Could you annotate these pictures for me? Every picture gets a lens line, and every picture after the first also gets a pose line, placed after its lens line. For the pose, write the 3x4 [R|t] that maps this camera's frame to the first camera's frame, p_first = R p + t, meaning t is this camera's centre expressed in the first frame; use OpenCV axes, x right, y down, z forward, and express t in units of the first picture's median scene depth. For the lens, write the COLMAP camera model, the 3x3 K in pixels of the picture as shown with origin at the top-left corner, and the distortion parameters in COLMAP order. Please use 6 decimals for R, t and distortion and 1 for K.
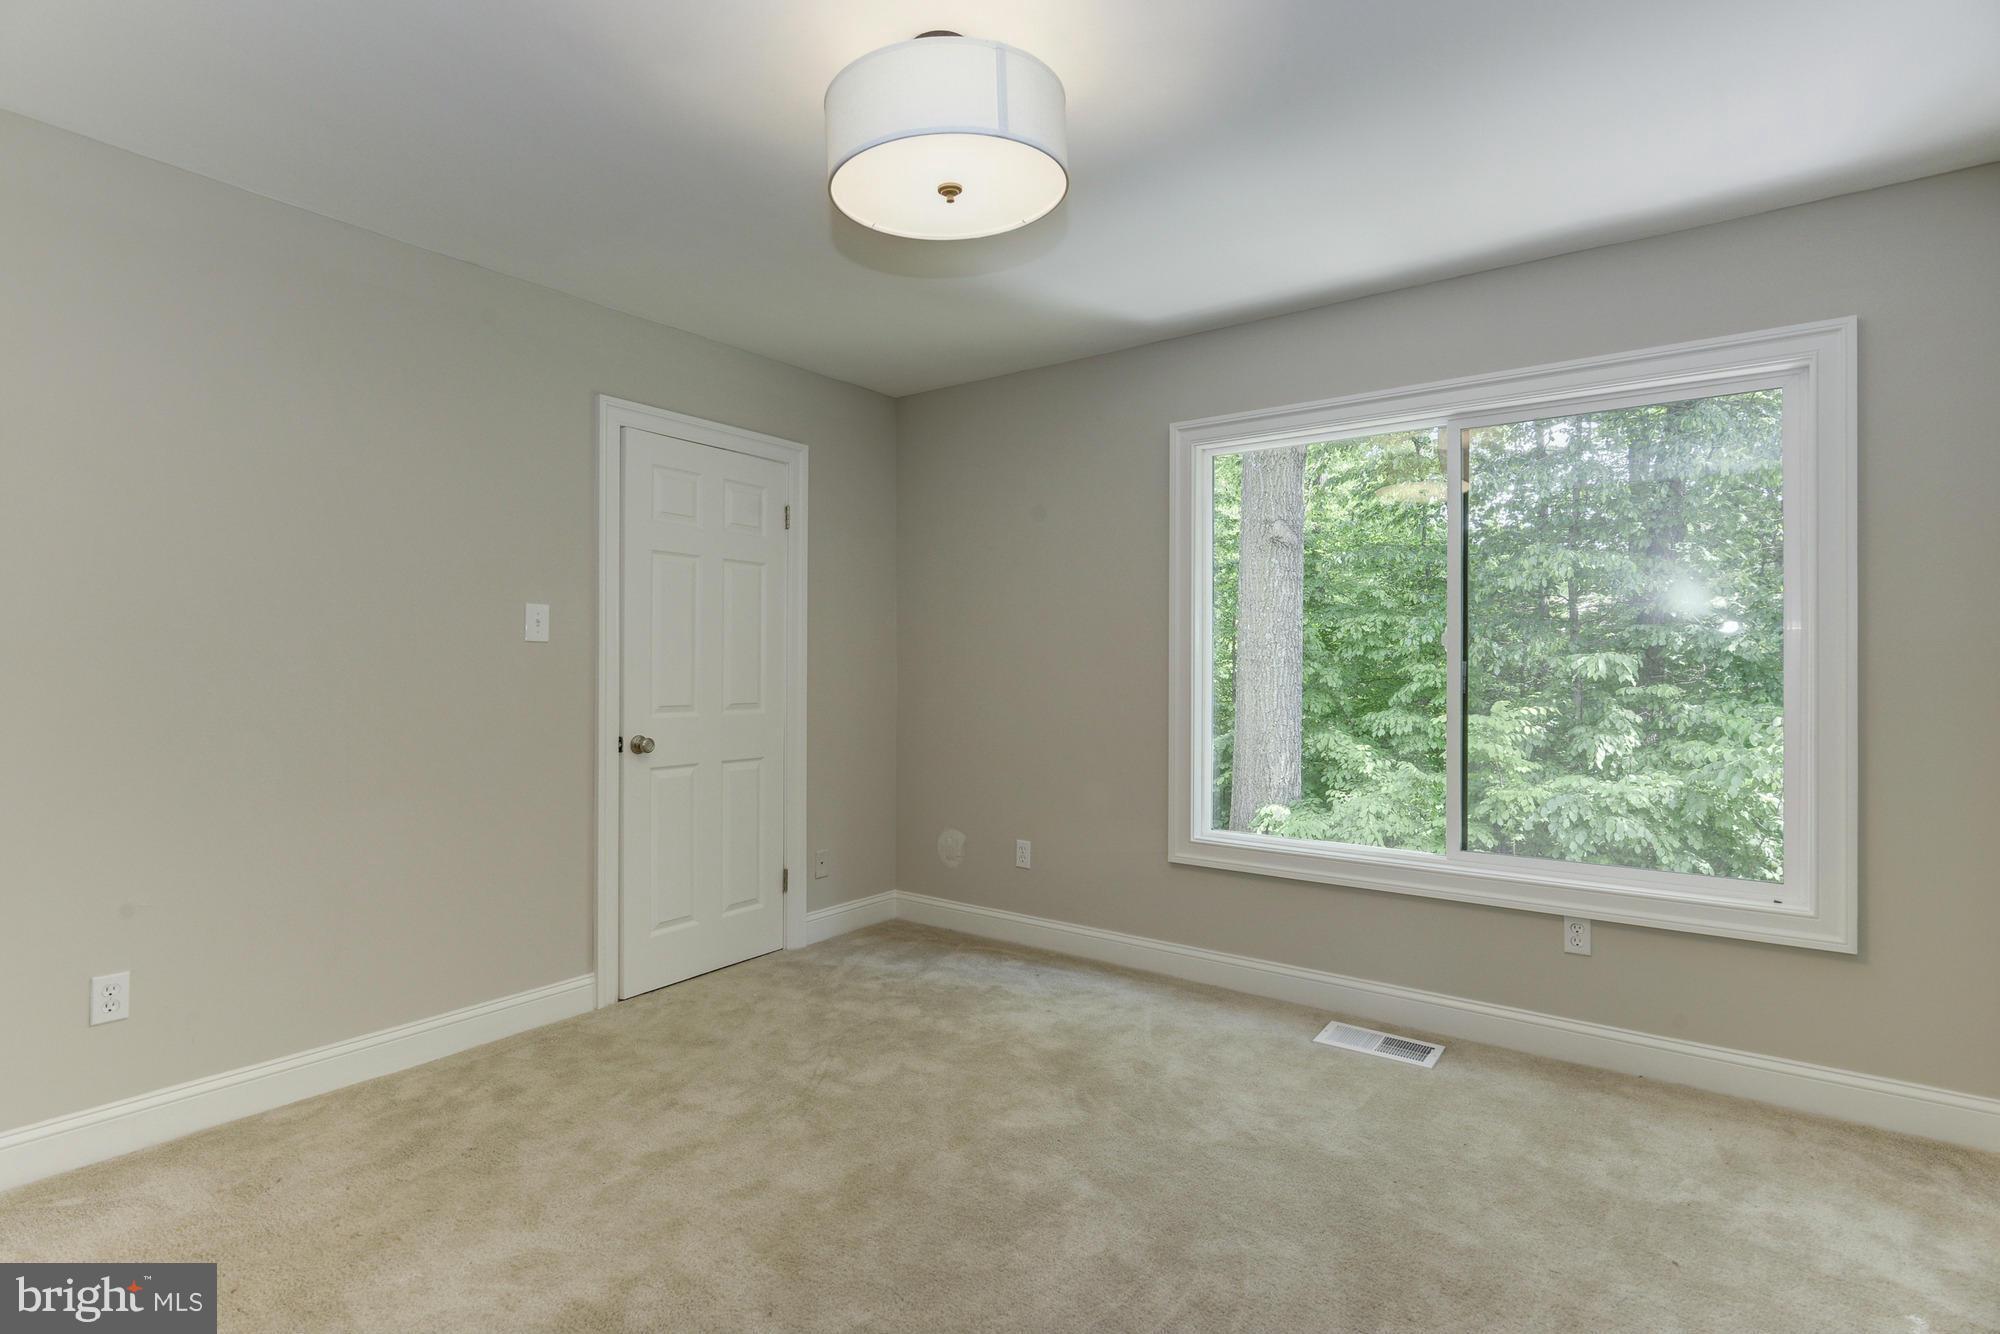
lens RADIAL K [[988.5, 0, 1000.0], [0, 988.5, 667.0], [0, 0, 1]] dist [0.000480, -0.000288]
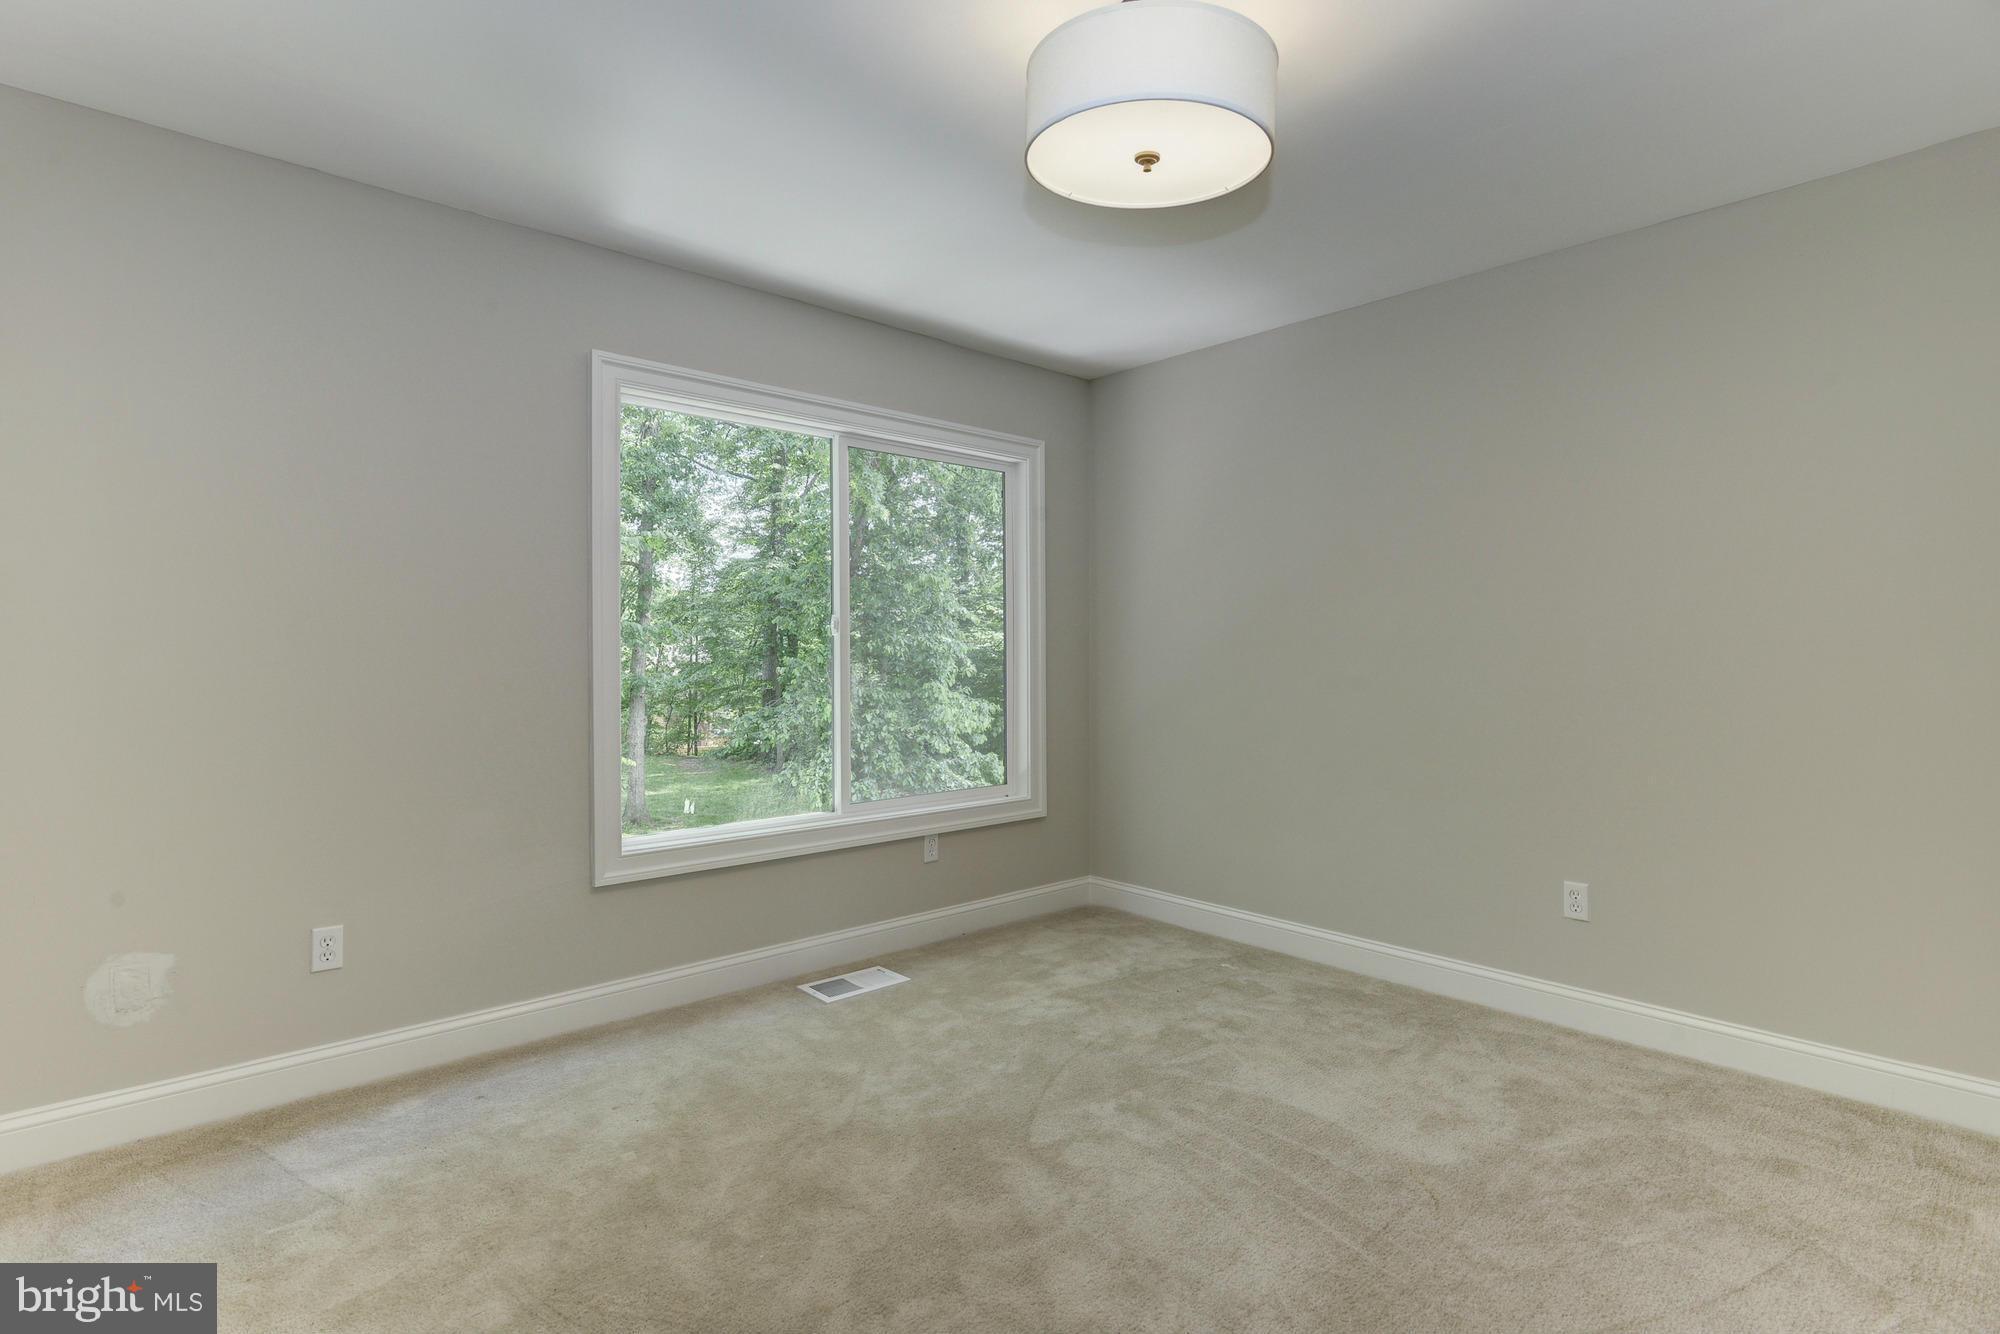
lens RADIAL K [[988.5, 0, 1000.0], [0, 988.5, 667.0], [0, 0, 1]] dist [0.000480, -0.000288]
pose [[0.188675, -0.020176, 0.981832, -0.722122], [-0.000510, 0.999787, 0.020643, -0.003166], [-0.982039, -0.004396, 0.188625, 0.659381]]
